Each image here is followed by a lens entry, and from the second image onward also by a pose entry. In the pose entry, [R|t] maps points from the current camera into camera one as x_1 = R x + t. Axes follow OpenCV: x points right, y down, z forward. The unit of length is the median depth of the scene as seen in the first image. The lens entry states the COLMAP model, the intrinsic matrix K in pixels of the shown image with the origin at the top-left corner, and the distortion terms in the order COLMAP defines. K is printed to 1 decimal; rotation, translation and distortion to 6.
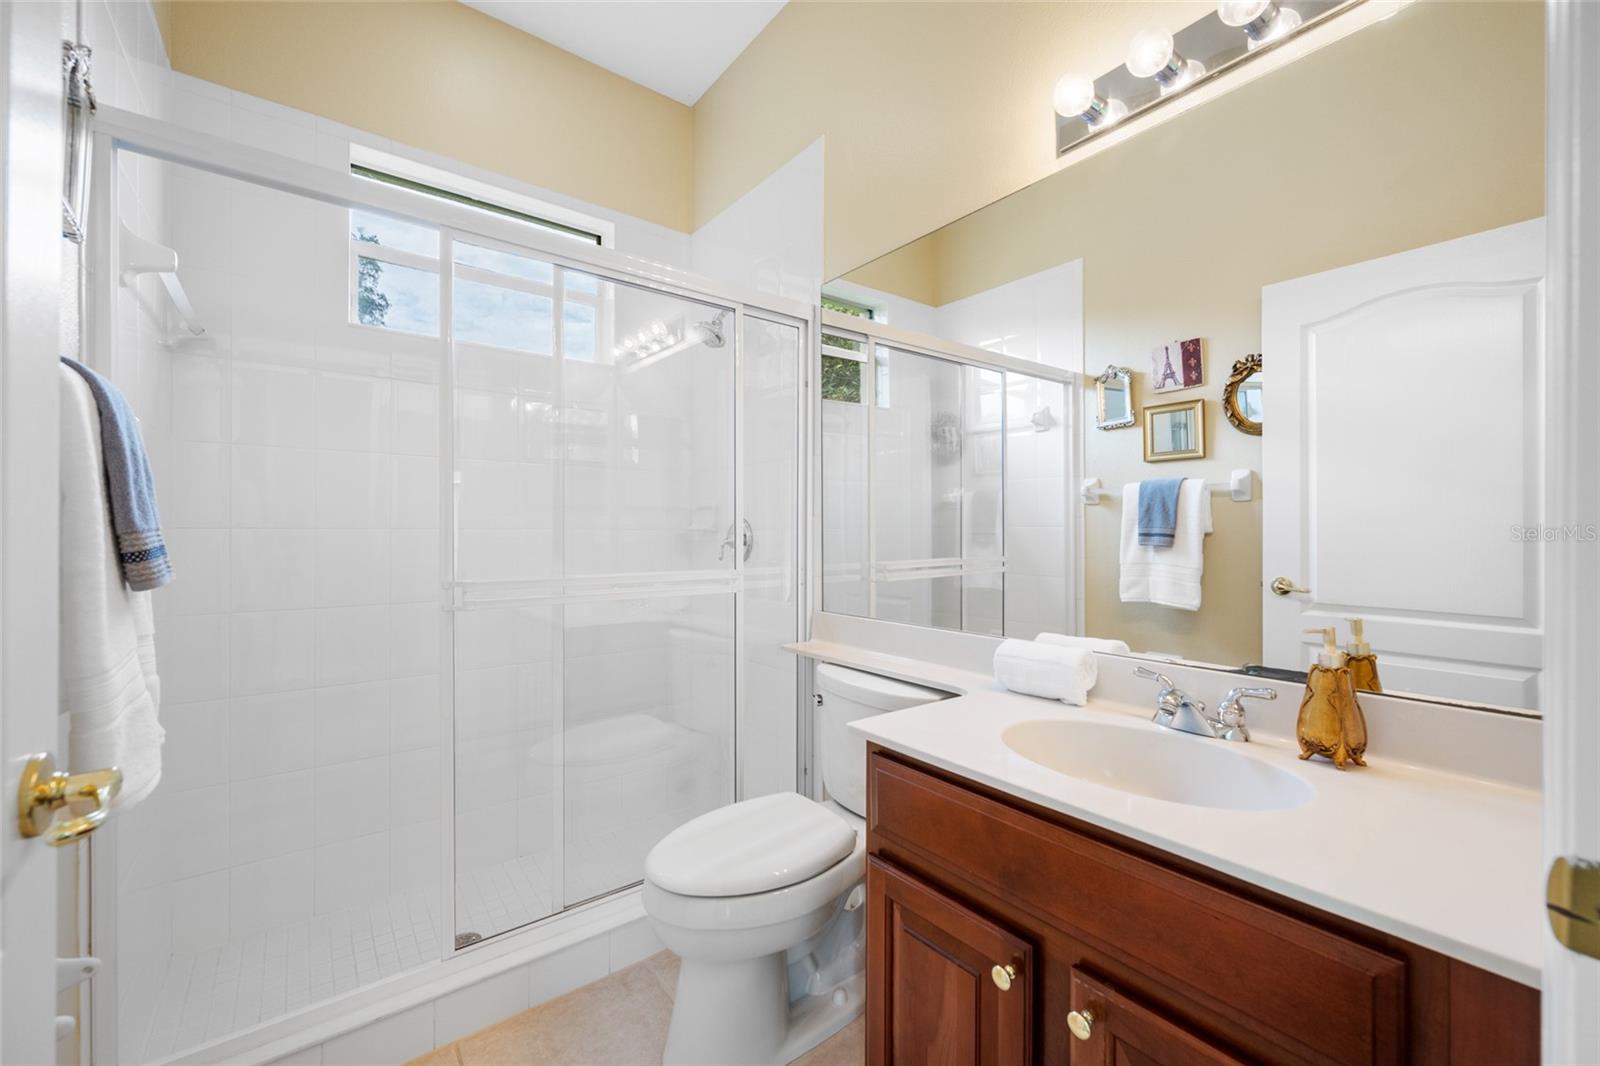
lens RADIAL K [[648.8, 0, 804.5], [0, 648.8, 523.6], [0, 0, 1]] dist [-0.002591, 0.000044]
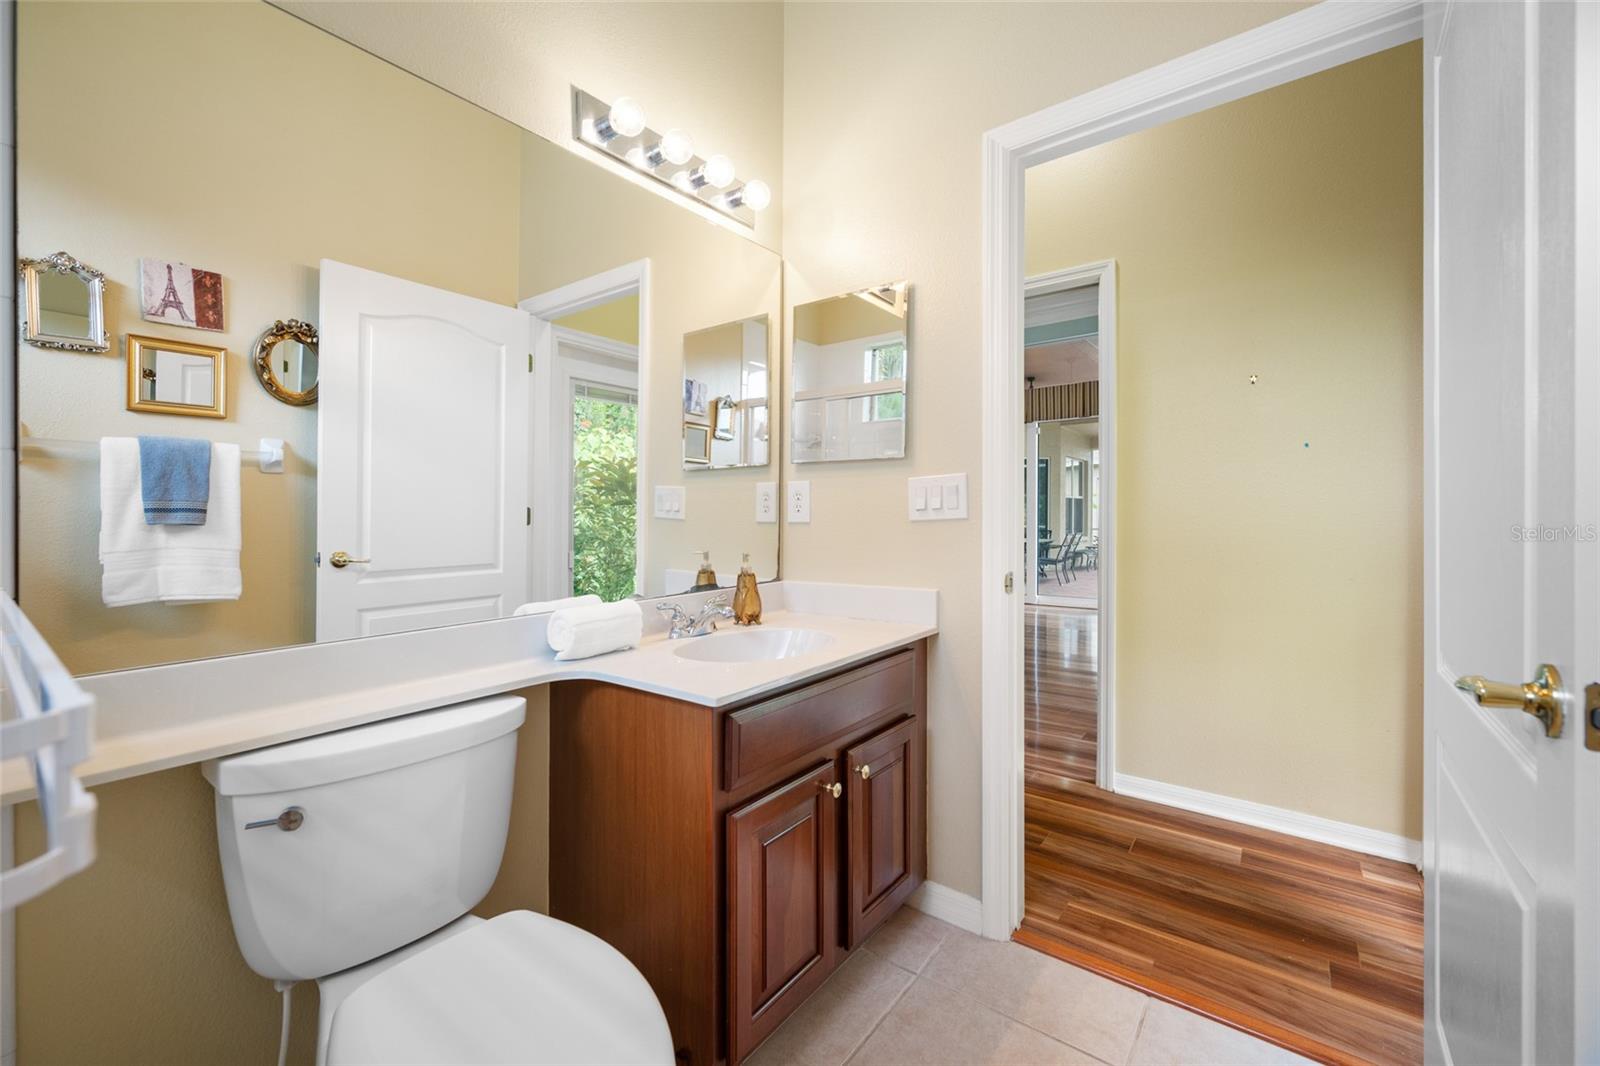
lens RADIAL K [[648.8, 0, 789.6], [0, 648.8, 522.0], [0, 0, 1]] dist [-0.002591, 0.000044]
pose [[-0.261303, -0.012291, 0.965179, -0.387117], [-0.006040, 0.999920, 0.011098, 0.018567], [-0.965238, -0.002930, -0.261356, 0.507413]]
